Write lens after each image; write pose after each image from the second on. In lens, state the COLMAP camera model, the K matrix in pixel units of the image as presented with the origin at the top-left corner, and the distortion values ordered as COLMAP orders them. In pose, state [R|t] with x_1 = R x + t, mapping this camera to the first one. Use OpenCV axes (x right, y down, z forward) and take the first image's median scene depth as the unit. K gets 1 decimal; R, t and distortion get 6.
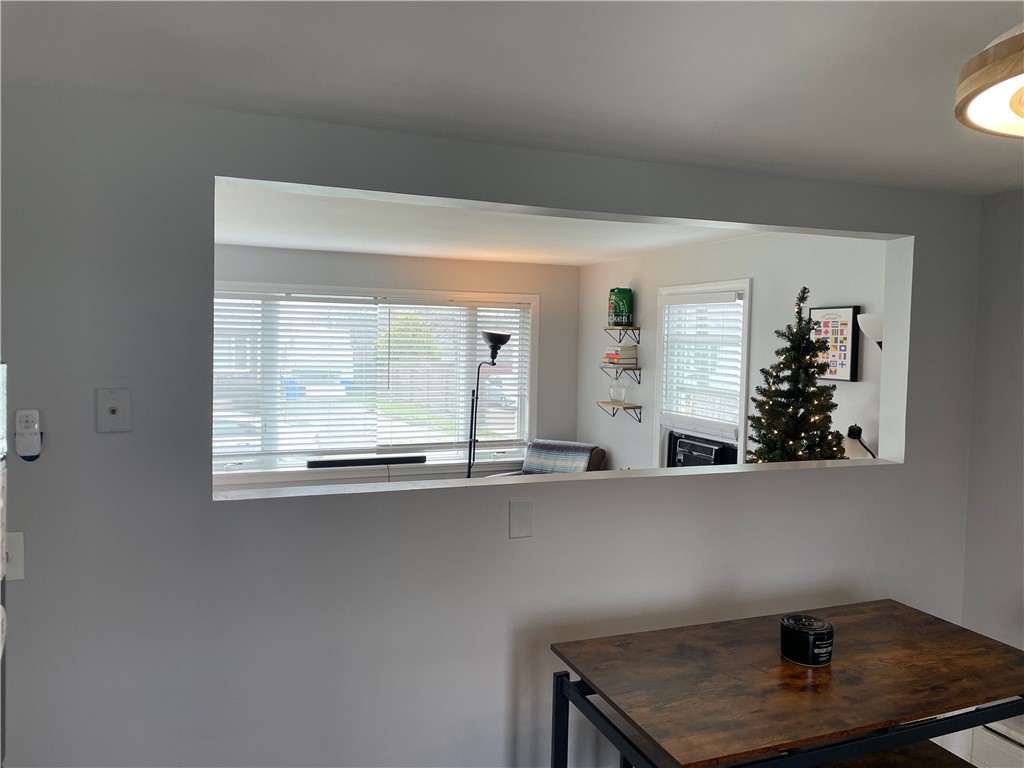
lens RADIAL K [[774.4, 0, 518.1], [0, 774.4, 383.2], [0, 0, 1]] dist [0.083052, -0.106342]
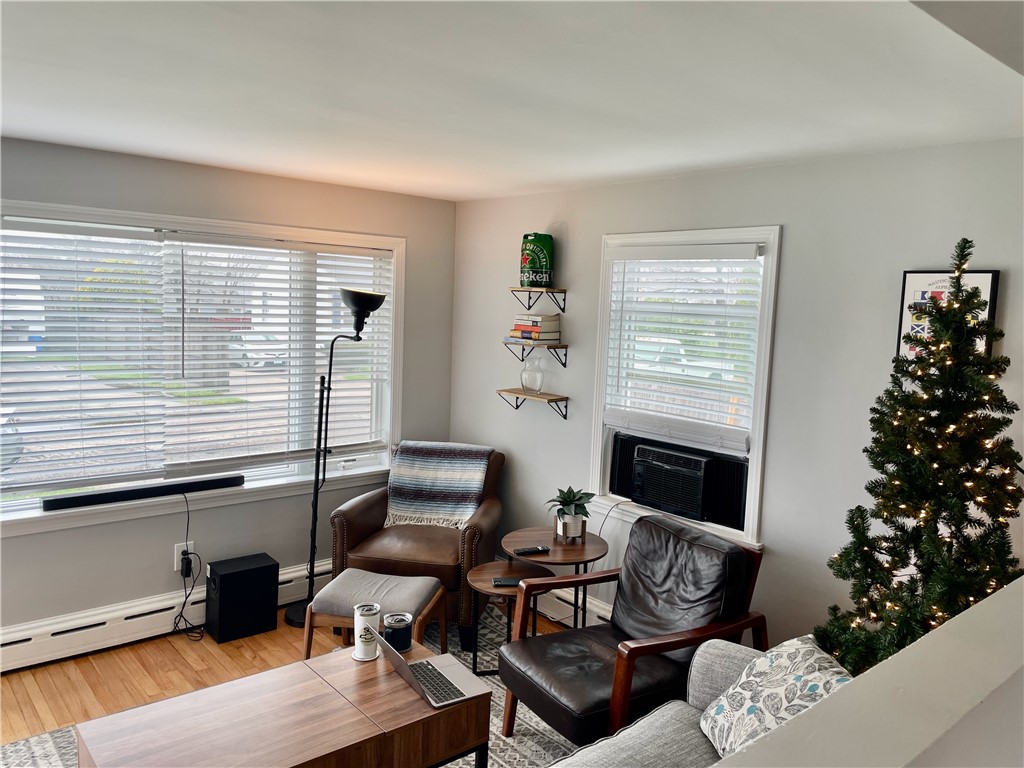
lens RADIAL K [[774.4, 0, 518.1], [0, 774.4, 383.2], [0, 0, 1]] dist [0.083052, -0.106342]
pose [[0.941965, -0.016522, 0.335306, -0.129371], [-0.002658, 0.998390, 0.056662, -0.024800], [-0.335702, -0.054264, 0.940404, 0.319001]]
